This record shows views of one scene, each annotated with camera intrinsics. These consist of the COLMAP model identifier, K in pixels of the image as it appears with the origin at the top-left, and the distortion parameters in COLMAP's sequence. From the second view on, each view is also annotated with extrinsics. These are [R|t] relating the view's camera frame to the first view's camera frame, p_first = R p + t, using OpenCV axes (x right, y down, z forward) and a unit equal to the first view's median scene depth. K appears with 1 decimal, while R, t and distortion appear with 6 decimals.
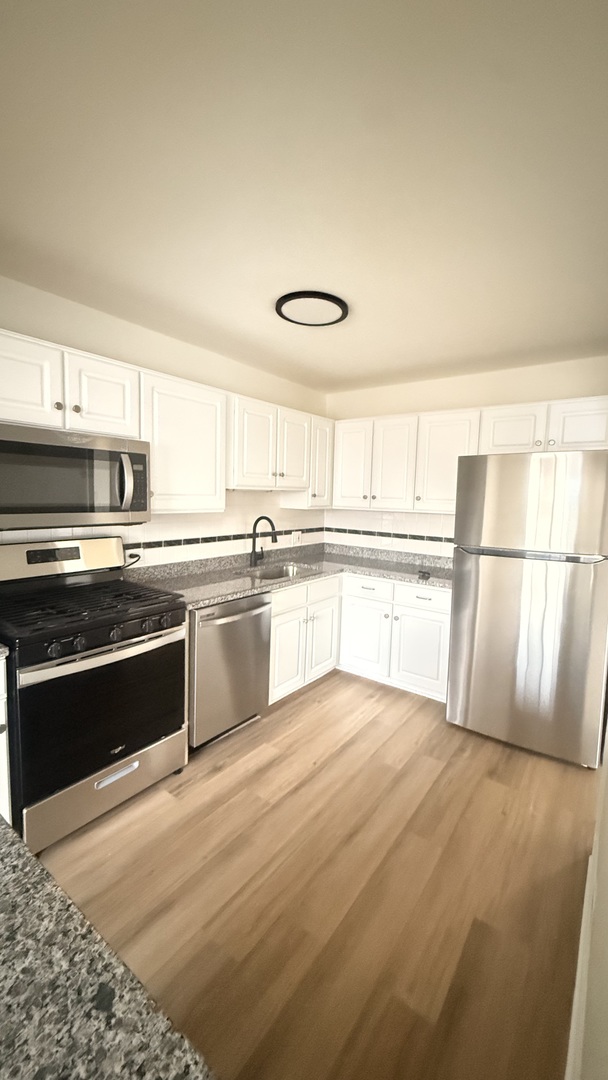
lens RADIAL K [[431.7, 0, 305.5], [0, 431.7, 538.0], [0, 0, 1]] dist [0.001177, -0.000231]
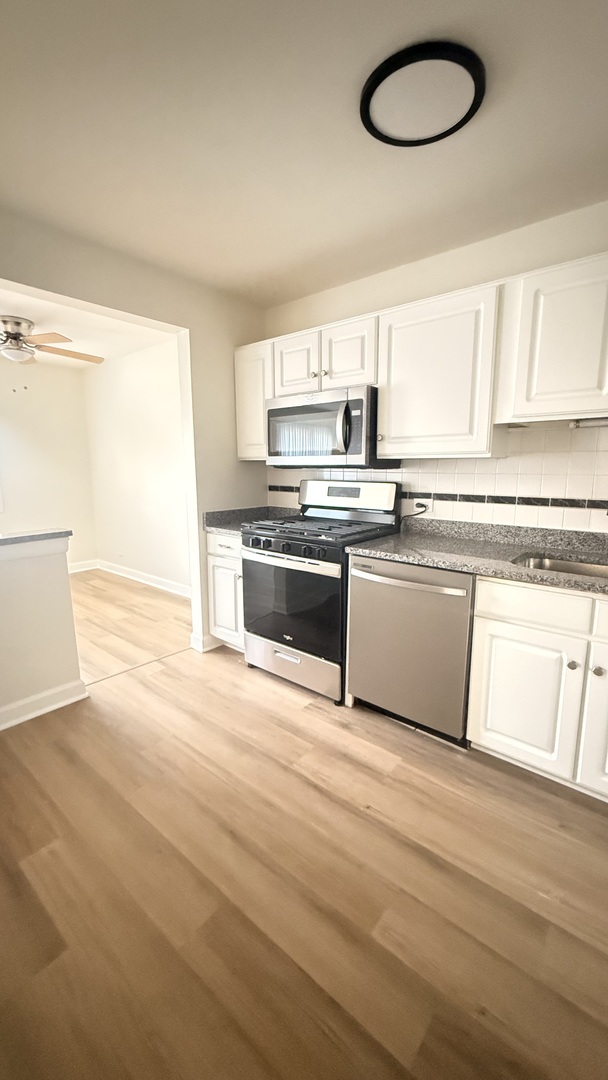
lens RADIAL K [[431.7, 0, 308.8], [0, 431.7, 538.2], [0, 0, 1]] dist [0.001177, -0.000231]
pose [[-0.056462, 0.139535, -0.988606, 0.614093], [-0.105053, 0.983859, 0.144864, -0.000704], [0.992862, 0.112036, -0.040892, 0.821580]]
